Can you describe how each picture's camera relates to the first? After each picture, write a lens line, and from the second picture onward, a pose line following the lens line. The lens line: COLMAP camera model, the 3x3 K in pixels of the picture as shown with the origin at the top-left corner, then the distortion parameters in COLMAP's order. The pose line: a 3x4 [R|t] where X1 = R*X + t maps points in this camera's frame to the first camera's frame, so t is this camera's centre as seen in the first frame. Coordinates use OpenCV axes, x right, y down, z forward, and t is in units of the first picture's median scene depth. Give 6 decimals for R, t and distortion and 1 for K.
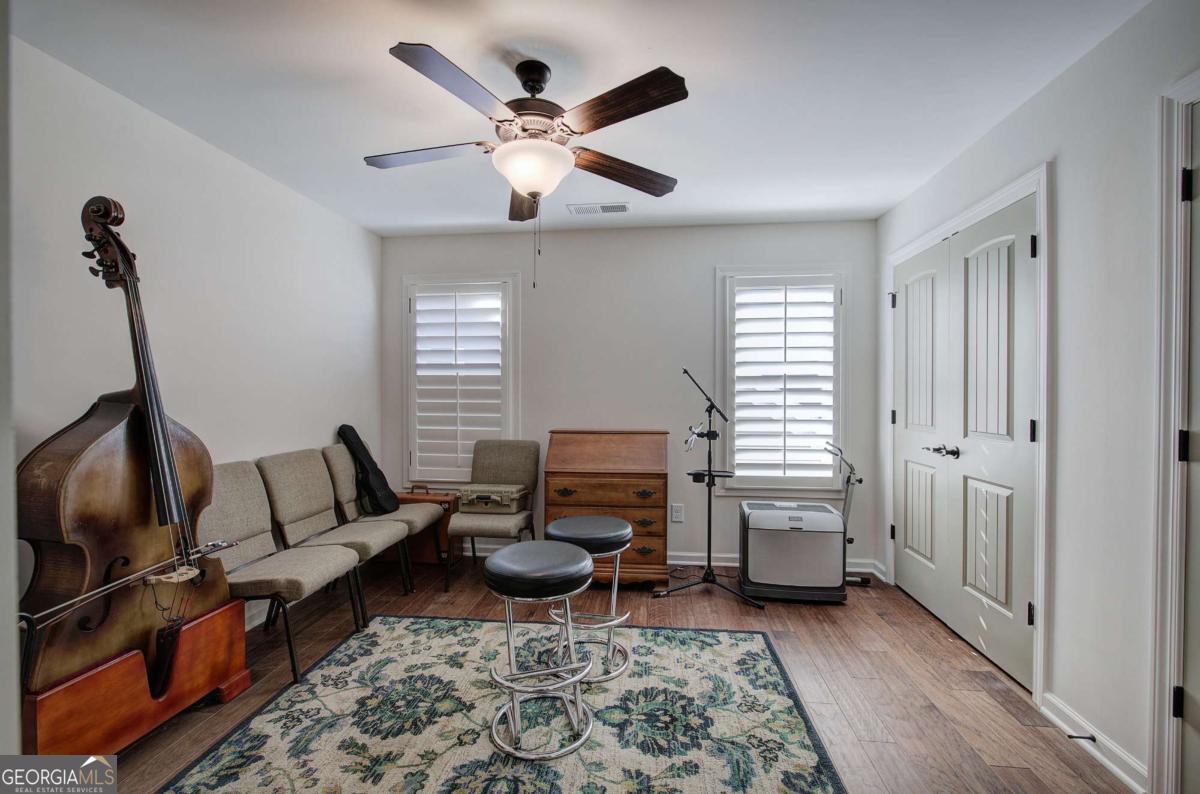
lens RADIAL K [[519.0, 0, 601.8], [0, 519.0, 395.9], [0, 0, 1]] dist [-0.001722, 0.000789]
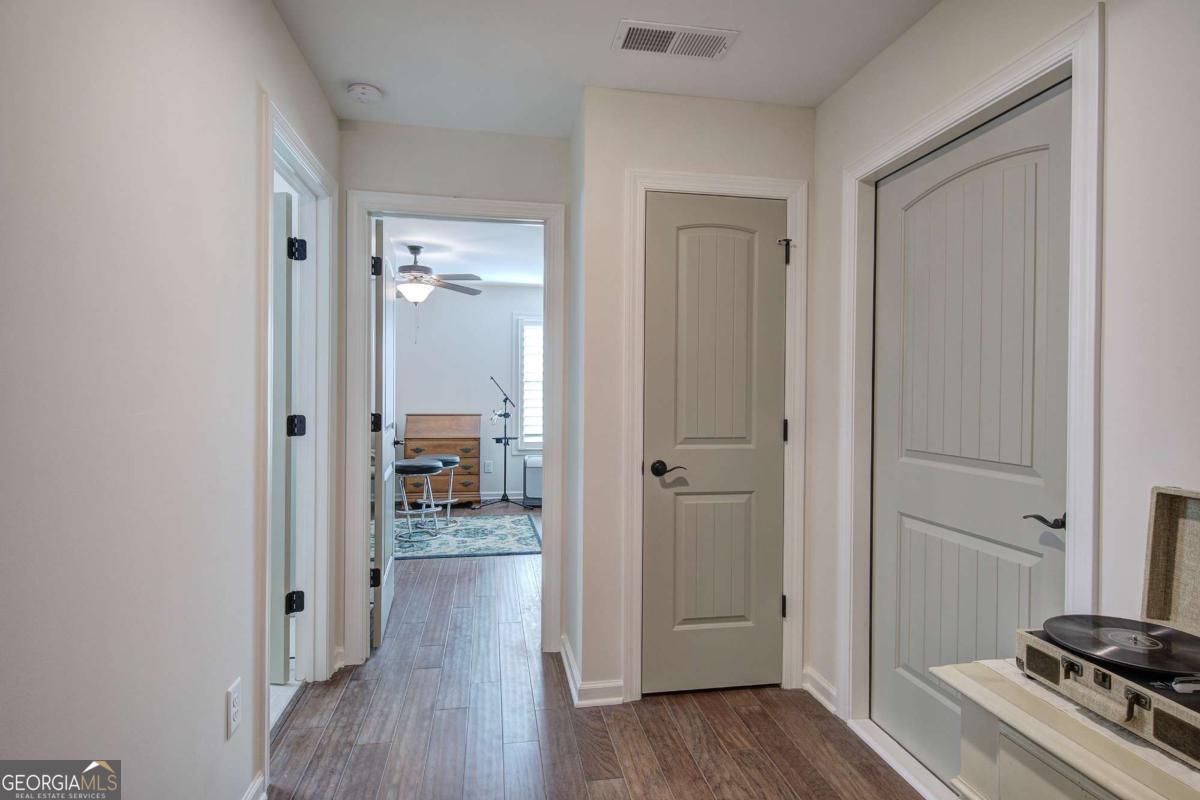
lens RADIAL K [[660.8, 0, 606.1], [0, 660.8, 398.9], [0, 0, 1]] dist [0.003645, 0.000083]
pose [[0.959290, 0.004511, 0.282386, -0.090960], [-0.007104, 0.999941, 0.008160, 0.000335], [-0.282333, -0.009834, 0.959266, -1.202022]]
